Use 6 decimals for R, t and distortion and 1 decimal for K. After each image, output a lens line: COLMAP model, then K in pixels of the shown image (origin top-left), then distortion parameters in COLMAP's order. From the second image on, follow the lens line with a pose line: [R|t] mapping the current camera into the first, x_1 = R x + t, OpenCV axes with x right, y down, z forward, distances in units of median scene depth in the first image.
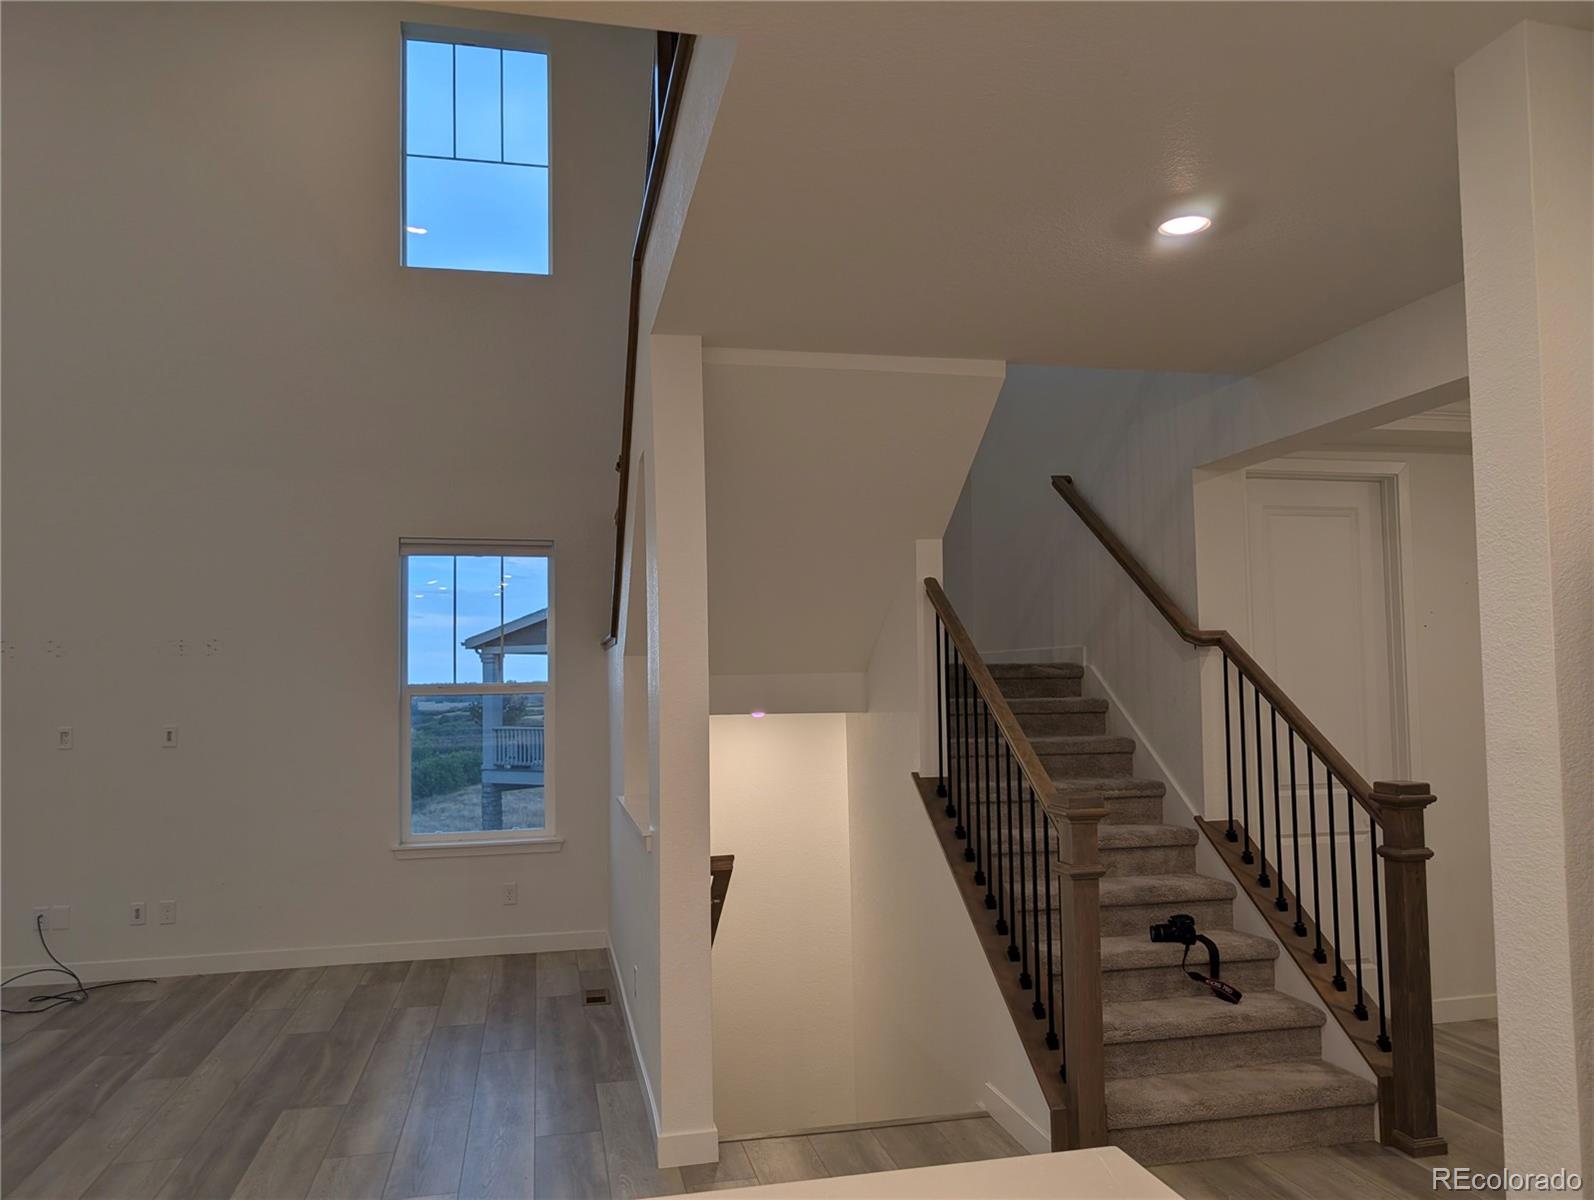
lens RADIAL K [[1153.1, 0, 792.5], [0, 1153.1, 621.8], [0, 0, 1]] dist [0.004154, -0.035724]
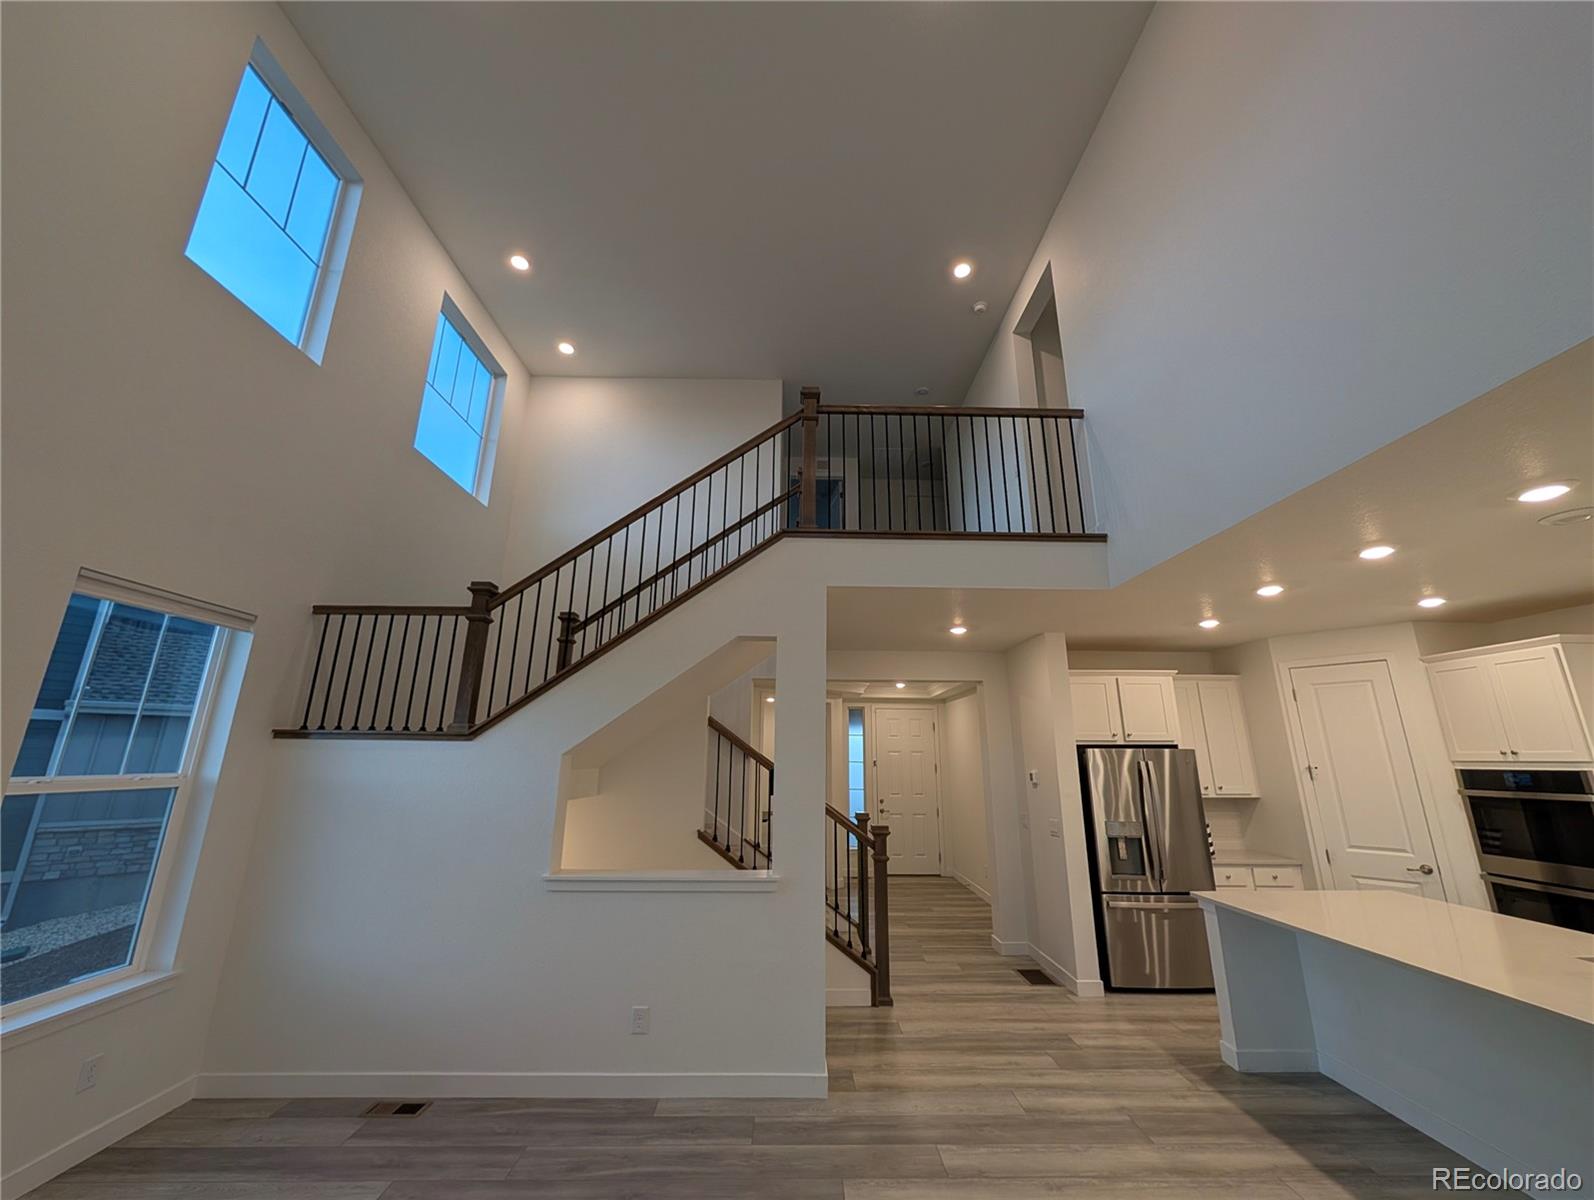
lens RADIAL K [[604.6, 0, 803.2], [0, 604.6, 597.8], [0, 0, 1]] dist [-0.001463, 0.000150]
pose [[0.196859, 0.267309, 0.943288, -0.807183], [-0.063119, 0.963574, -0.259885, 0.020246], [-0.978398, -0.008379, 0.206560, 0.641809]]
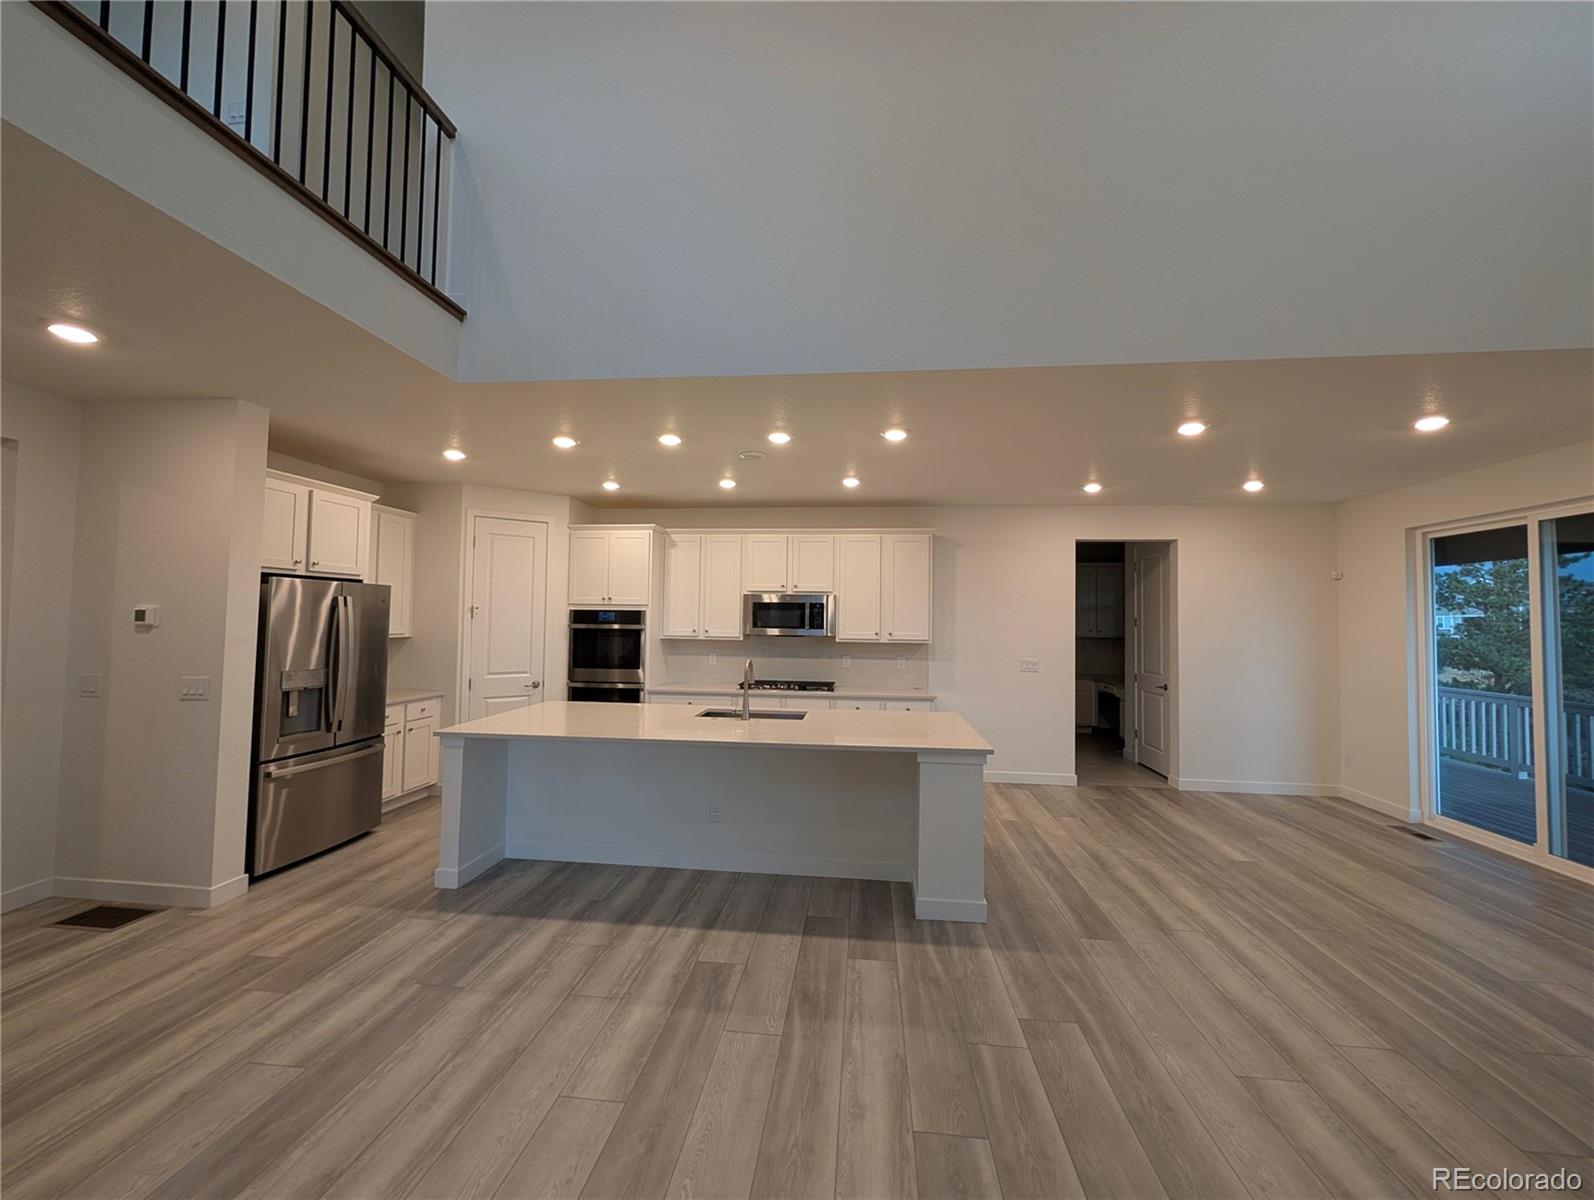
lens RADIAL K [[604.6, 0, 803.2], [0, 604.6, 597.8], [0, 0, 1]] dist [-0.001463, 0.000150]
pose [[-0.948337, 0.012467, 0.317020, -0.530248], [-0.018335, 0.995404, -0.093995, 0.051427], [-0.316735, -0.094951, -0.943750, 0.858972]]
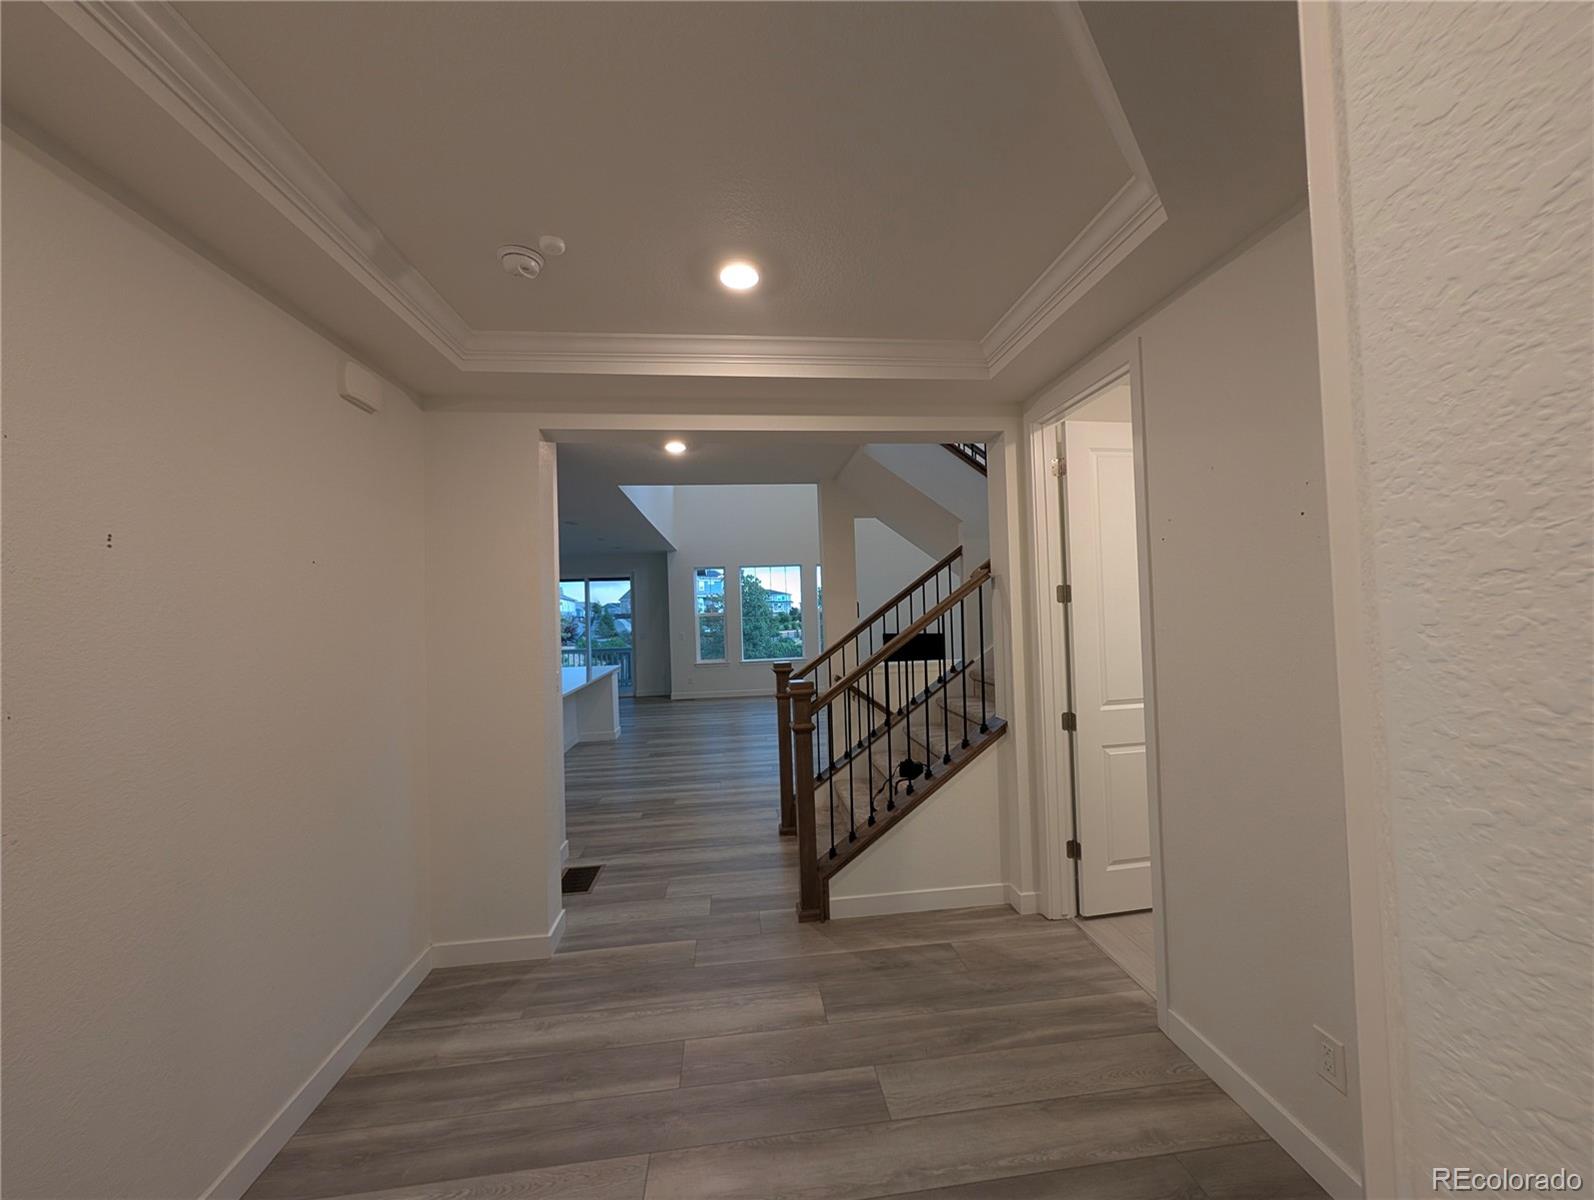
lens RADIAL K [[604.6, 0, 803.2], [0, 604.6, 597.8], [0, 0, 1]] dist [-0.001463, 0.000150]
pose [[-0.098873, -0.004250, -0.995091, 1.031970], [0.084507, 0.996343, -0.012652, 0.028803], [0.991505, -0.085343, -0.098152, 0.837592]]
